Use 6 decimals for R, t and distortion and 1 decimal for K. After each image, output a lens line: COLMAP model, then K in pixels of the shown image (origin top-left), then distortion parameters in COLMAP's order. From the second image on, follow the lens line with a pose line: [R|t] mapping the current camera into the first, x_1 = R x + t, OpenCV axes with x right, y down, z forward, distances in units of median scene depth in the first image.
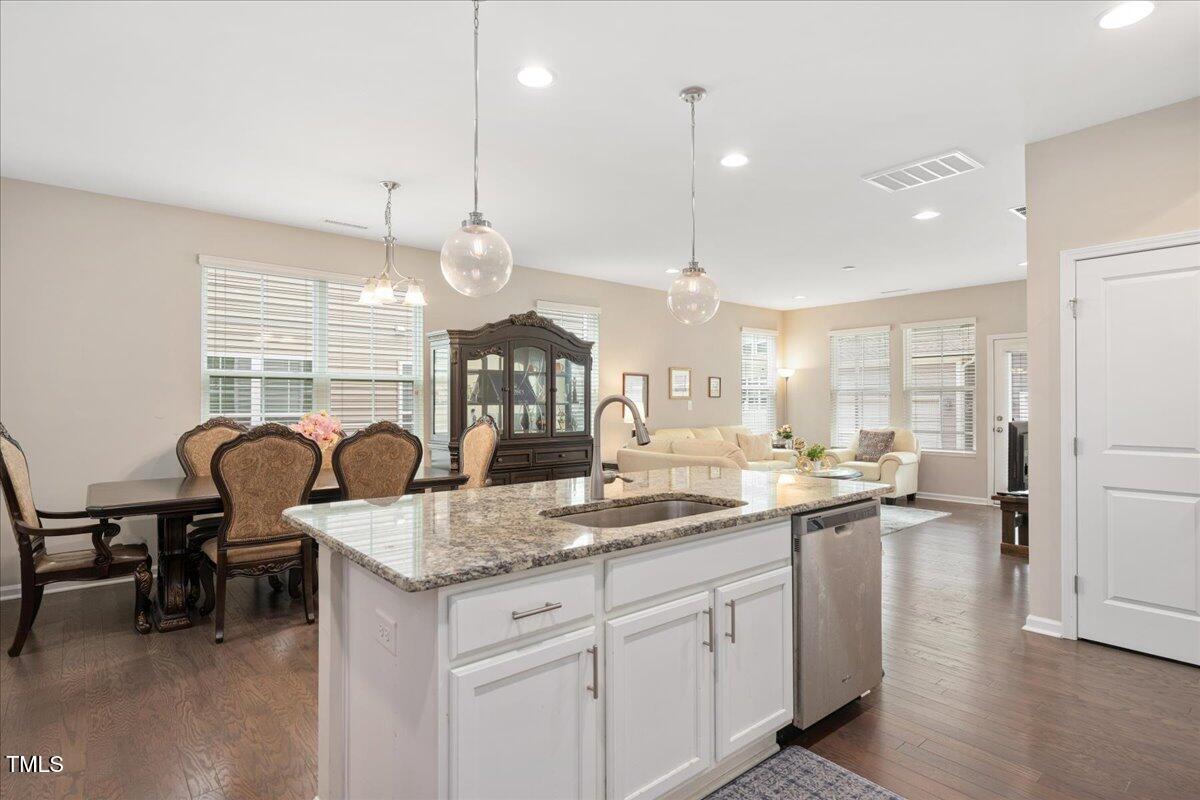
lens RADIAL K [[608.3, 0, 599.6], [0, 608.3, 395.8], [0, 0, 1]] dist [0.000242, -0.001017]
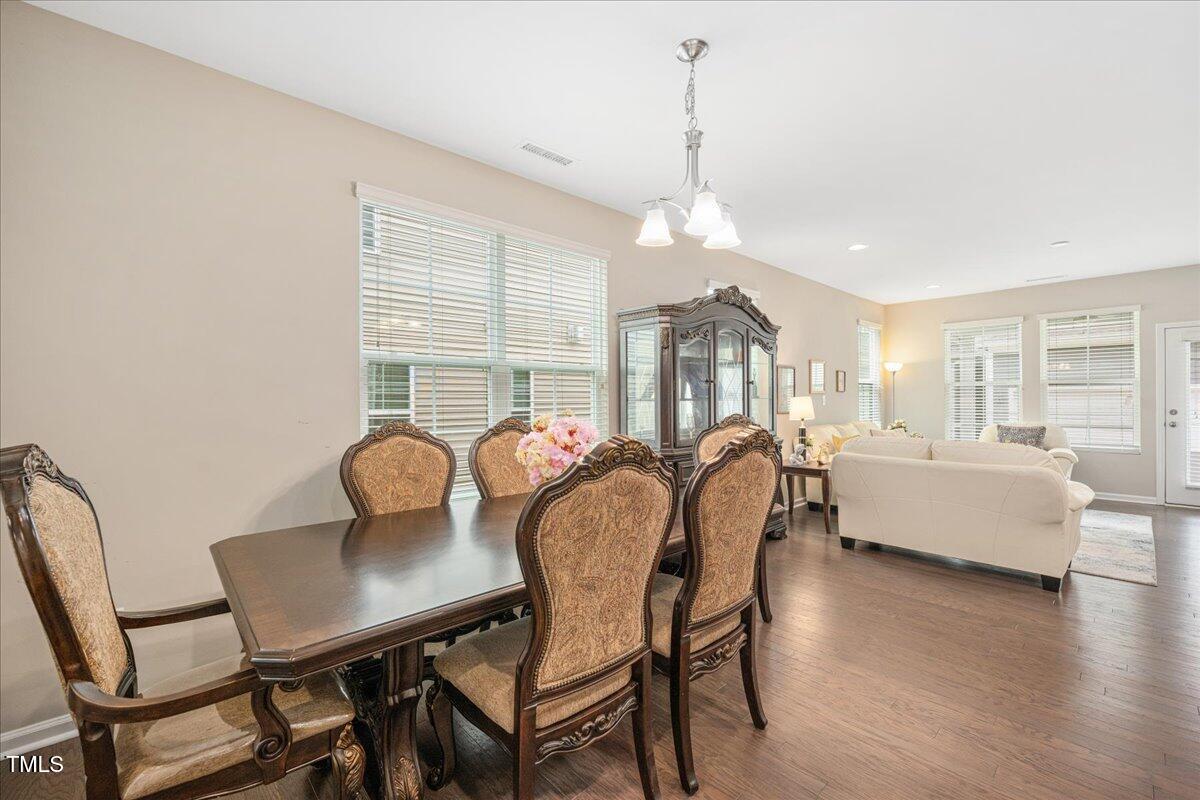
lens RADIAL K [[493.4, 0, 598.3], [0, 493.4, 399.4], [0, 0, 1]] dist [0.000723, -0.000425]
pose [[0.999447, -0.005321, 0.032824, -0.248359], [0.004921, 0.999913, 0.012274, 0.003614], [-0.032887, -0.012106, 0.999386, 0.265502]]
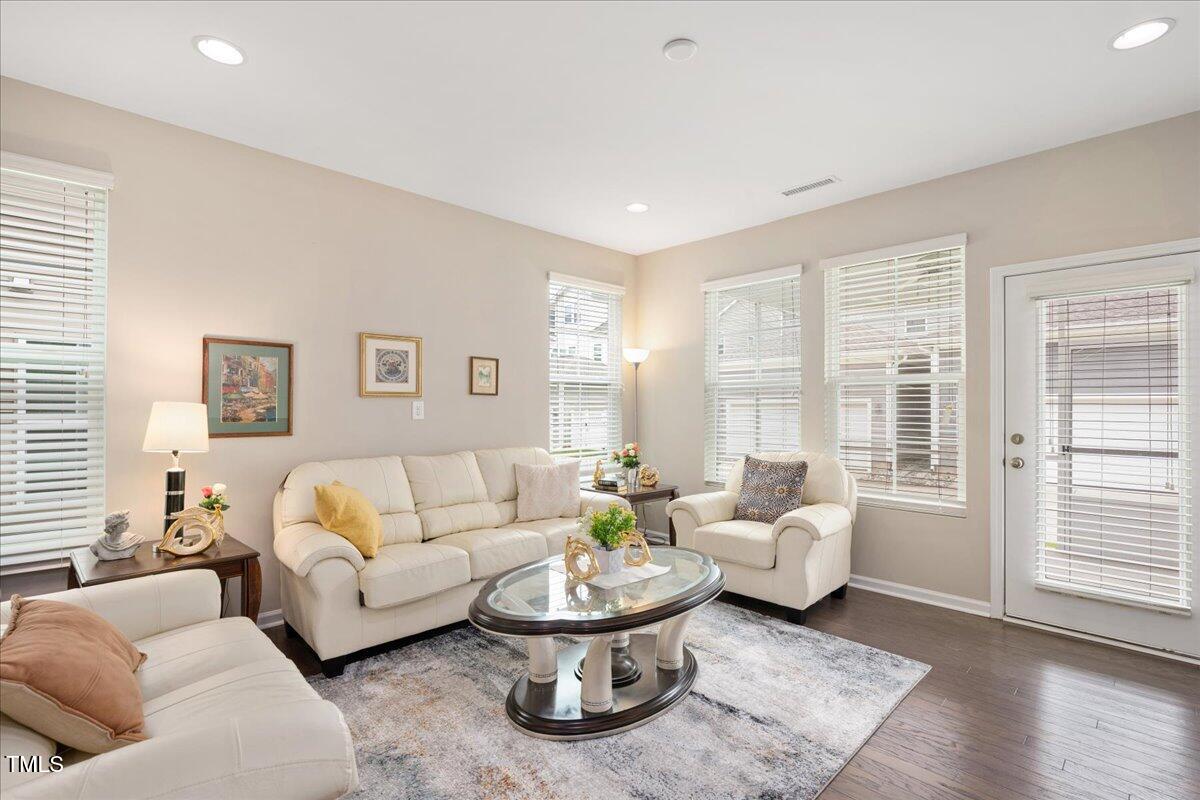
lens RADIAL K [[545.4, 0, 601.9], [0, 545.4, 399.7], [0, 0, 1]] dist [-0.000137, 0.000479]
pose [[0.998130, 0.003709, 0.061020, 0.299700], [-0.003727, 0.999993, 0.000177, 0.007148], [-0.061019, -0.000404, 0.998137, 0.581646]]
